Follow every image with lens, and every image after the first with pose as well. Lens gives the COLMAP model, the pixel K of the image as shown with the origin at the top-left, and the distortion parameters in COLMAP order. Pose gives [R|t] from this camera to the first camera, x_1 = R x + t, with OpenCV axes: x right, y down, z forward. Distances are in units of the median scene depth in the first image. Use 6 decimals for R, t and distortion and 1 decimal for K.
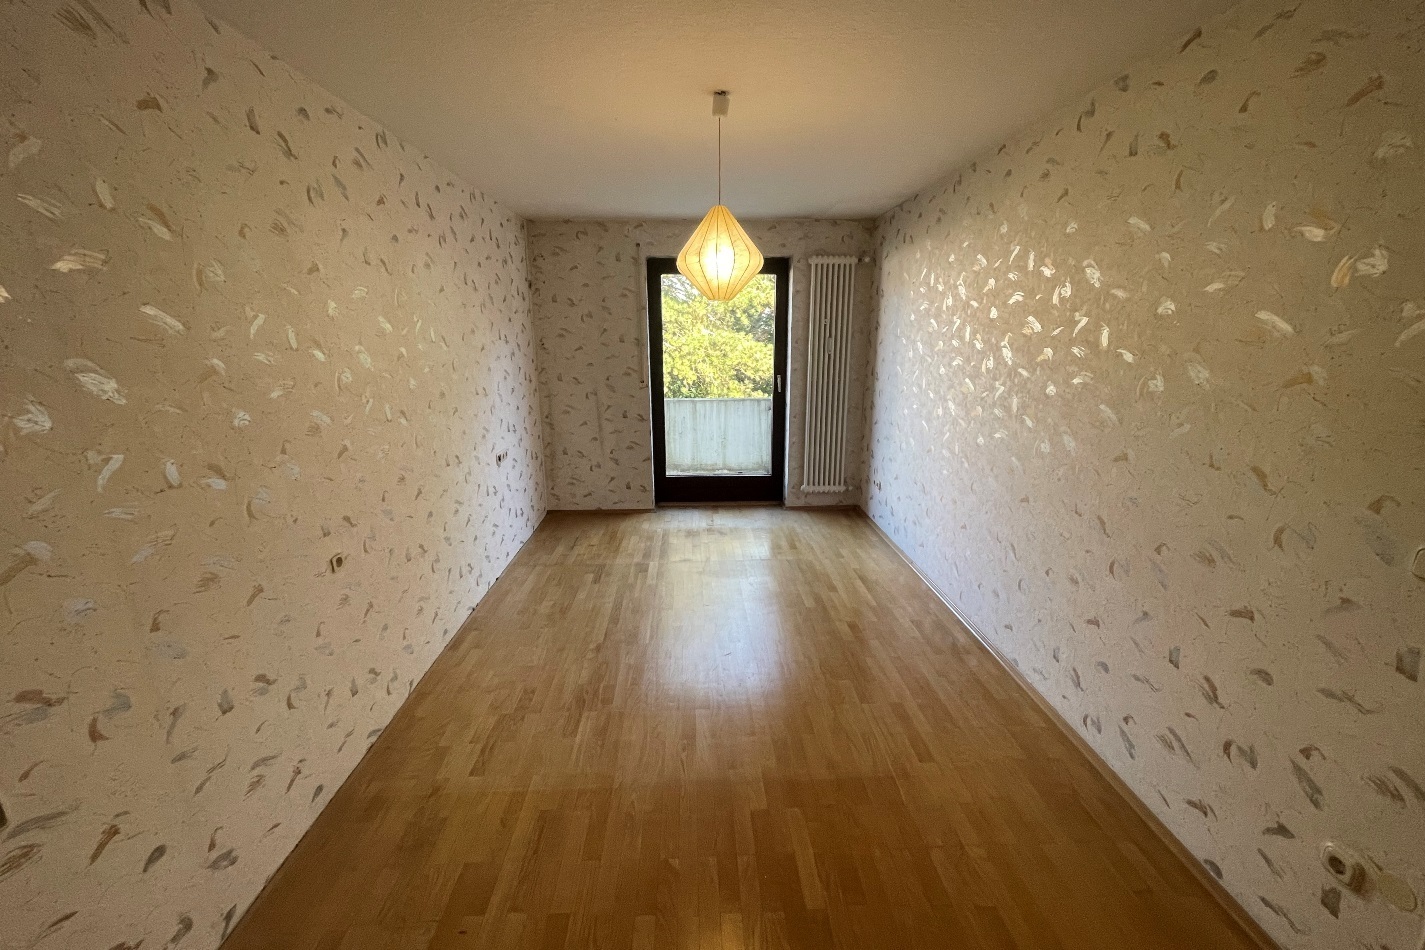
lens RADIAL K [[579.6, 0, 710.0], [0, 579.6, 469.0], [0, 0, 1]] dist [-0.001315, -0.000082]
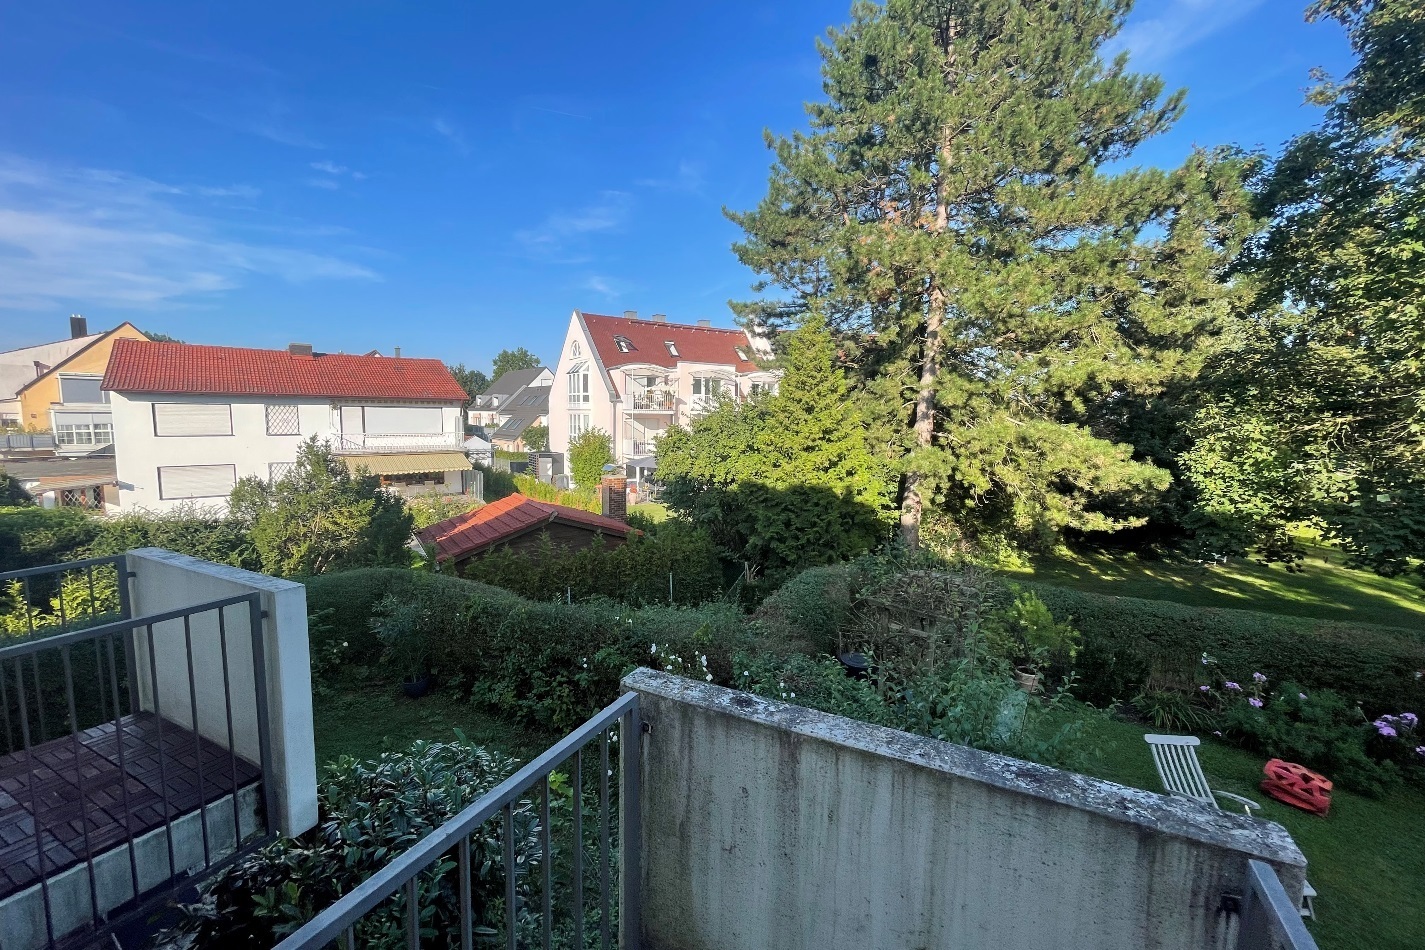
lens RADIAL K [[579.6, 0, 710.0], [0, 579.6, 469.0], [0, 0, 1]] dist [-0.001315, -0.000082]
pose [[0.874524, 0.064110, -0.480726, 0.014147], [-0.131824, 0.985328, -0.108407, -0.058021], [0.466723, 0.158175, 0.870144, 0.236846]]
